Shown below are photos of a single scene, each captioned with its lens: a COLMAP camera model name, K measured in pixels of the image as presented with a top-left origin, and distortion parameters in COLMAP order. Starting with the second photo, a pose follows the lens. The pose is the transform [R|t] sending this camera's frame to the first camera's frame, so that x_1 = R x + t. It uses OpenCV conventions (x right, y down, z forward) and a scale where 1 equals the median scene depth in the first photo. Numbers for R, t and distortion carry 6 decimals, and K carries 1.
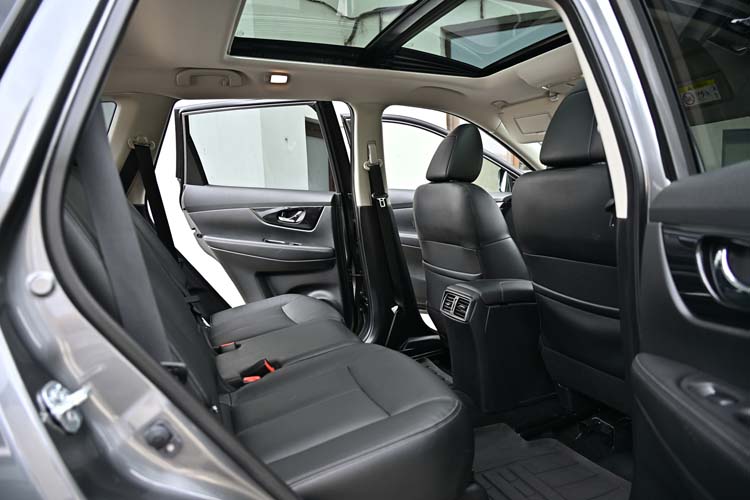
lens RADIAL K [[485.8, 0, 375.0], [0, 485.8, 250.0], [0, 0, 1]] dist [-0.006945, 0.003294]
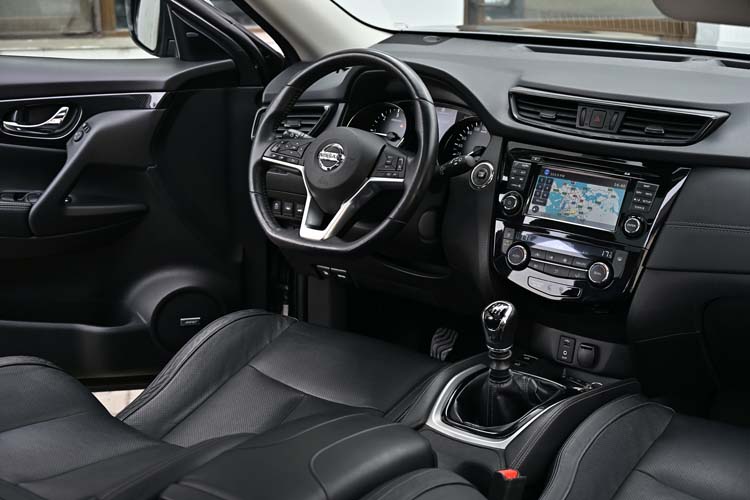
lens RADIAL K [[1222.5, 0, 375.0], [0, 1222.5, 250.0], [0, 0, 1]] dist [-0.009359, 0.043832]
pose [[0.845556, -0.128979, 0.518073, -0.106641], [0.030811, 0.980551, 0.193831, -0.185739], [-0.532997, -0.147933, 0.833084, 0.175984]]
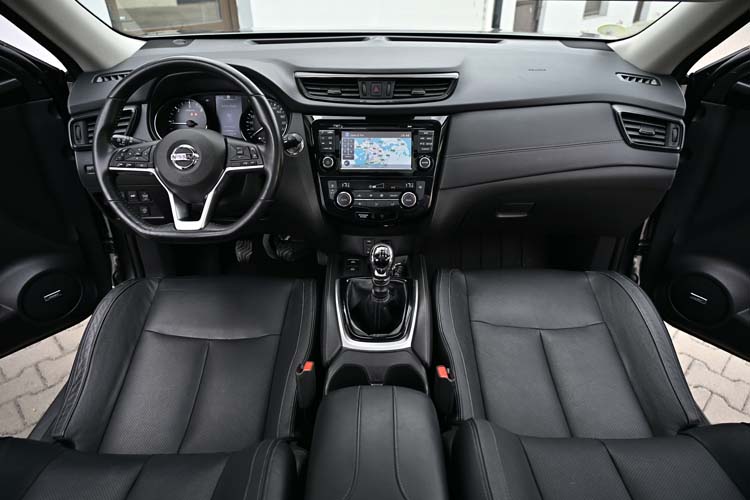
lens RADIAL K [[485.8, 0, 375.0], [0, 485.8, 250.0], [0, 0, 1]] dist [-0.006945, 0.003294]
pose [[0.369452, -0.466311, 0.803778, 0.033352], [0.091566, 0.879034, 0.467883, -0.188668], [-0.924728, -0.099262, 0.367459, 0.648373]]
